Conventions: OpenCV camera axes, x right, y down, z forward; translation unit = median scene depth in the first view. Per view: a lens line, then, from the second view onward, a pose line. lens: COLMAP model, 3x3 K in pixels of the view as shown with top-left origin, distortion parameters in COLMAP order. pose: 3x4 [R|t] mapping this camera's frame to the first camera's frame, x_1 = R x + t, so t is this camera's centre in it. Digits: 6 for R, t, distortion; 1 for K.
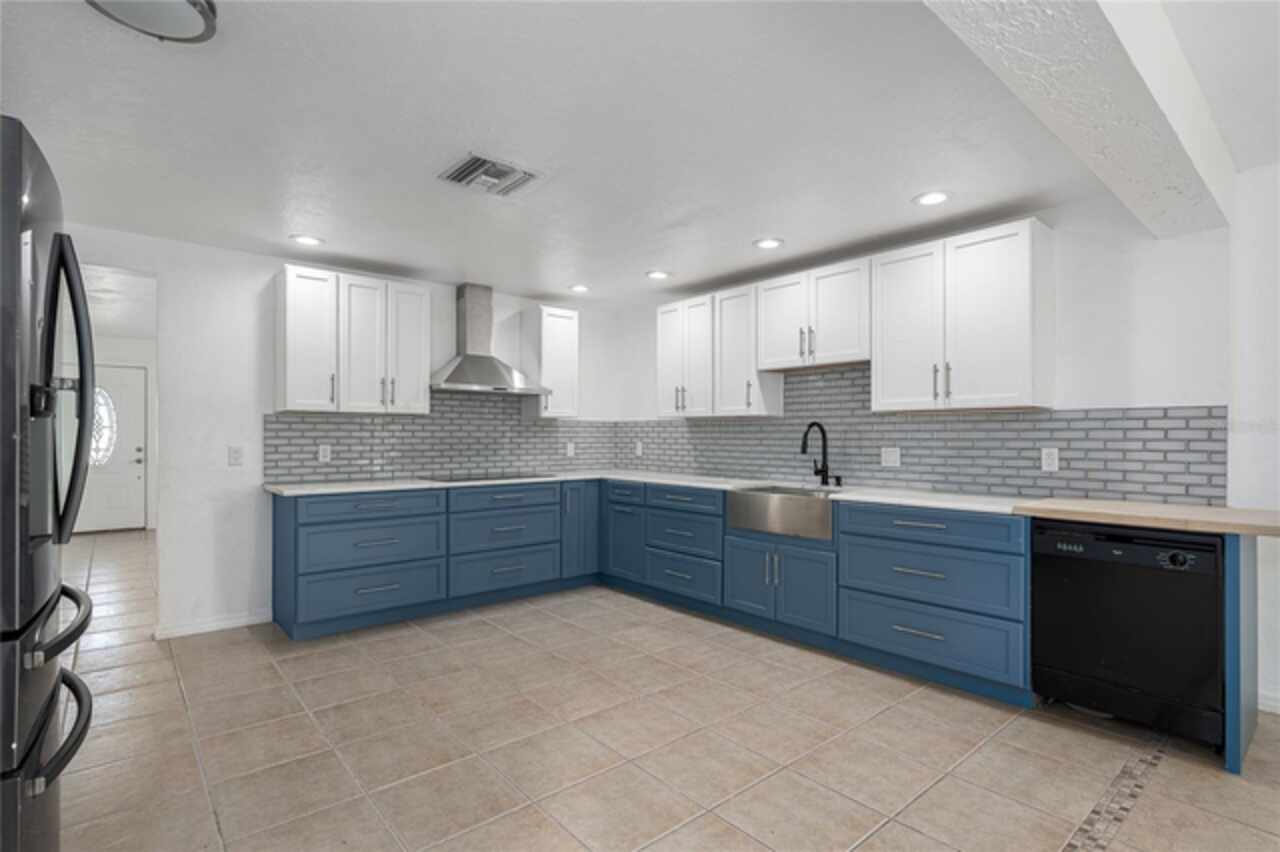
lens RADIAL K [[614.6, 0, 640.0], [0, 614.6, 426.0], [0, 0, 1]] dist [-0.001835, -0.000192]
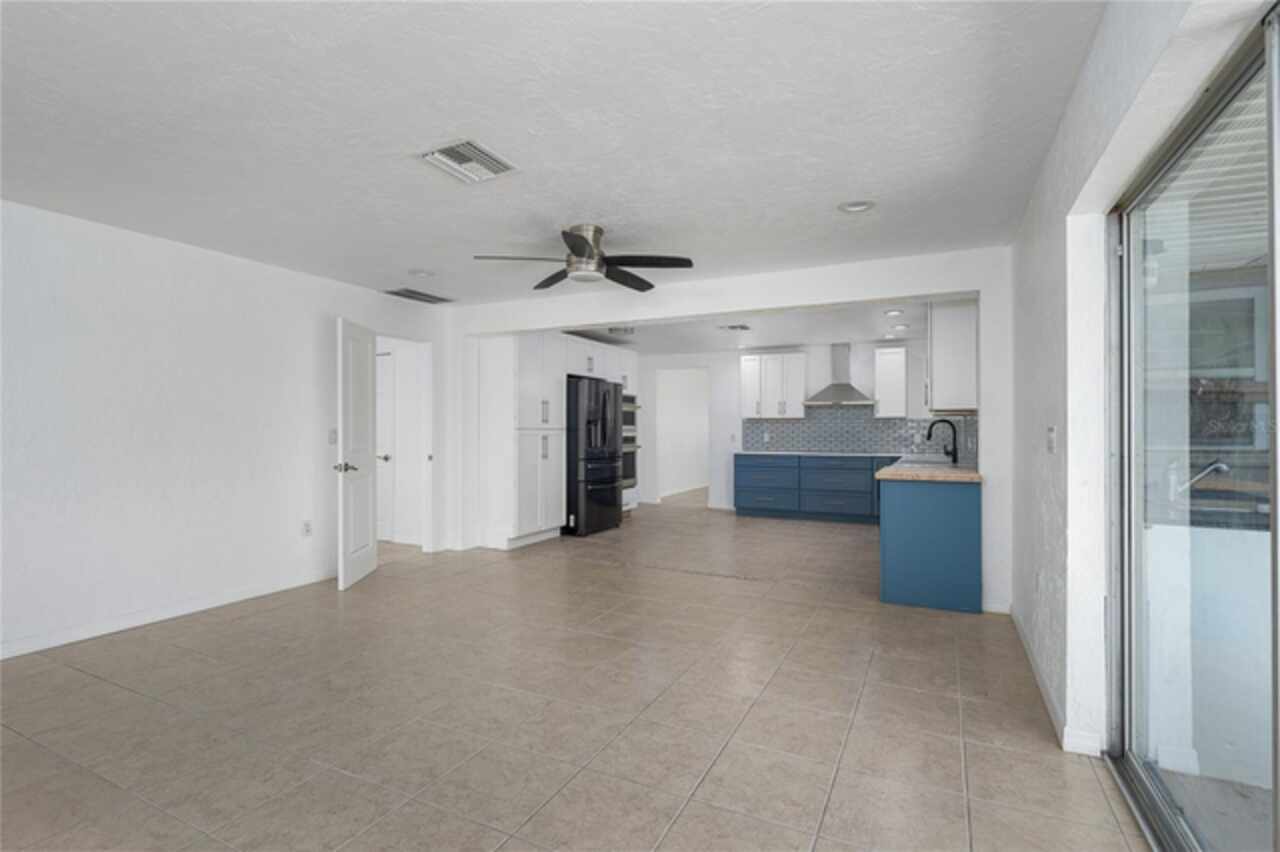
lens RADIAL K [[614.6, 0, 640.0], [0, 614.6, 426.0], [0, 0, 1]] dist [-0.001835, -0.000192]
pose [[0.389897, -0.003189, -0.920853, 1.347125], [0.014158, 0.999897, 0.002531, -0.006915], [0.920749, -0.014024, 0.389902, -0.258606]]
